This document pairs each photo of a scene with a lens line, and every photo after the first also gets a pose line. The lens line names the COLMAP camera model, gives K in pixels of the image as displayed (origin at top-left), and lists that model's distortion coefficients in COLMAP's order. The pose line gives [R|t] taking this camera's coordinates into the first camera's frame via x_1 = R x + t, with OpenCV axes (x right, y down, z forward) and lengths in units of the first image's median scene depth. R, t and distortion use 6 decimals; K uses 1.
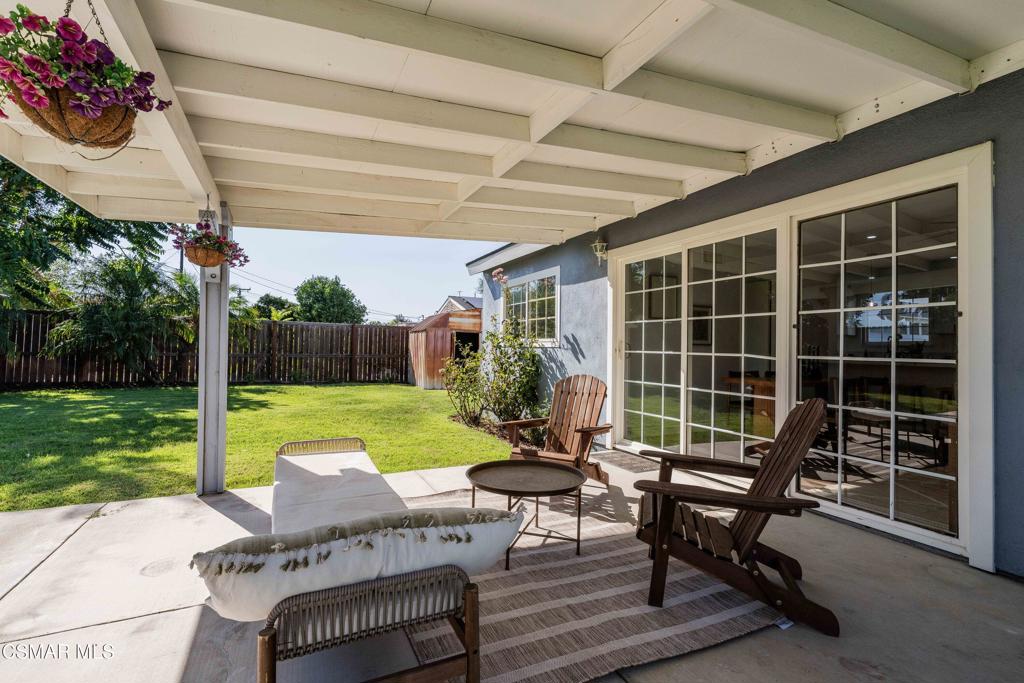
lens RADIAL K [[494.5, 0, 490.0], [0, 494.5, 341.8], [0, 0, 1]] dist [-0.000112, -0.000038]
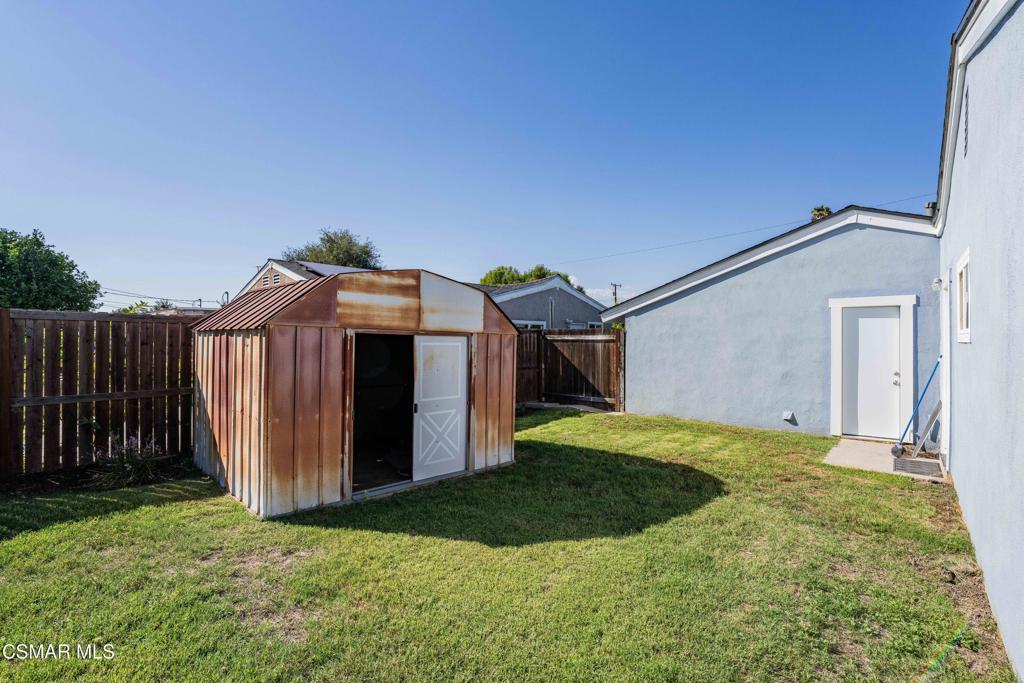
lens RADIAL K [[475.3, 0, 509.1], [0, 475.3, 336.8], [0, 0, 1]] dist [-0.070914, 0.023574]
pose [[0.895168, -0.015027, 0.445475, -0.214091], [0.009795, 0.999853, 0.014045, -0.037136], [-0.445620, -0.008209, 0.895184, 1.169950]]
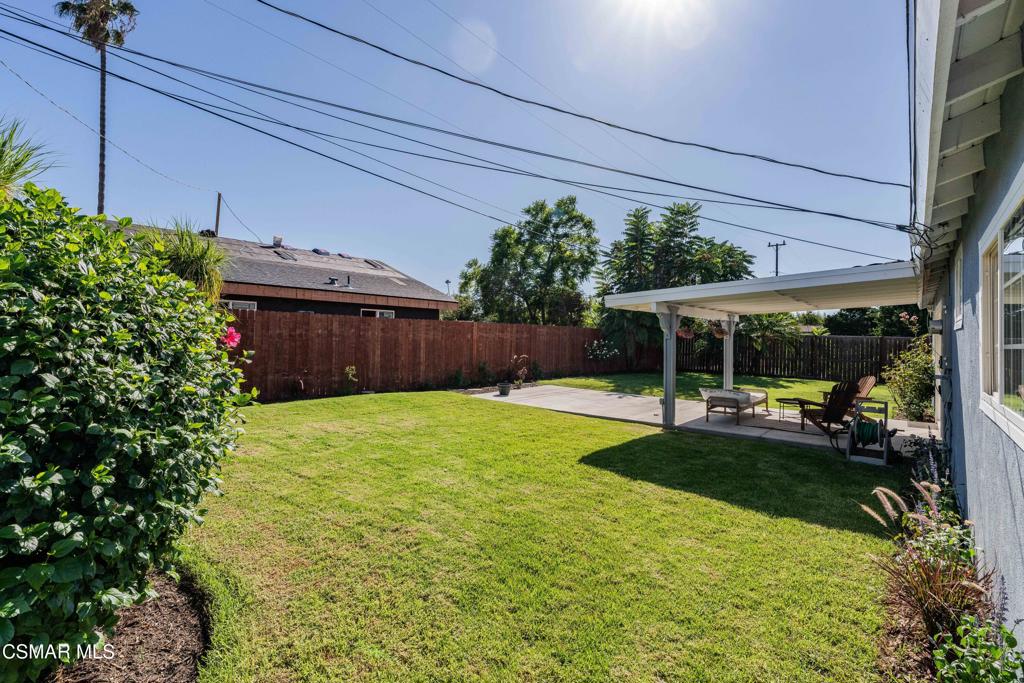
lens RADIAL K [[475.3, 0, 509.1], [0, 475.3, 336.8], [0, 0, 1]] dist [-0.070914, 0.023574]
pose [[0.450893, -0.000704, -0.892578, 0.704135], [-0.007001, 0.999966, -0.004325, -0.051451], [0.892550, 0.008200, 0.450873, -0.788635]]
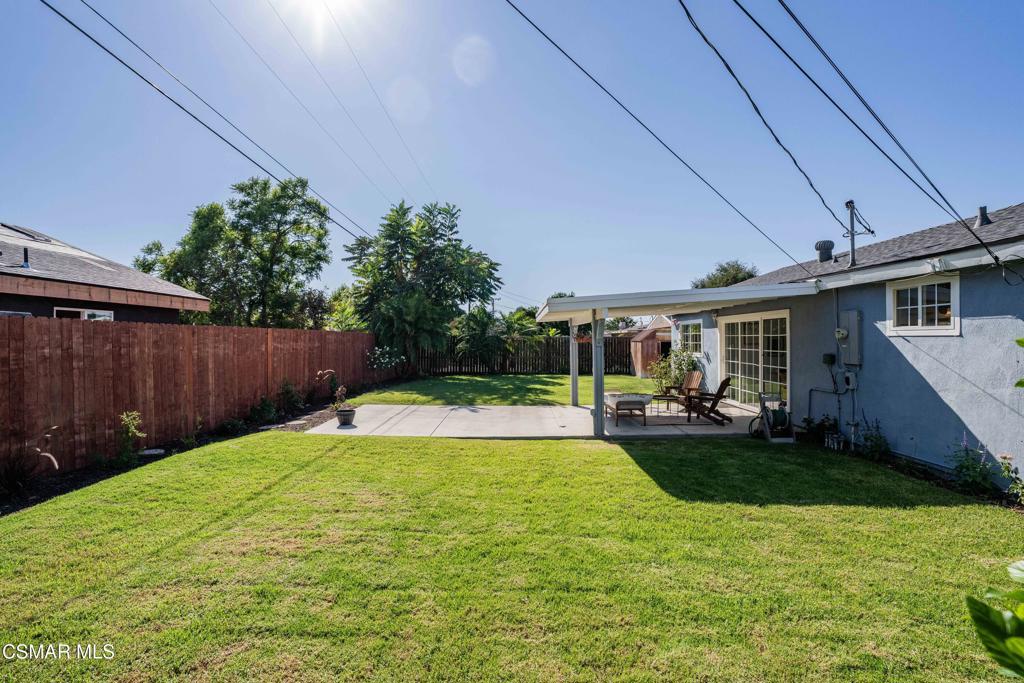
lens RADIAL K [[475.3, 0, 509.1], [0, 475.3, 336.8], [0, 0, 1]] dist [-0.070914, 0.023574]
pose [[0.915768, -0.018047, -0.401301, 0.161316], [0.018931, 0.999819, -0.001763, -0.075664], [0.401260, -0.005983, 0.915944, -0.997738]]
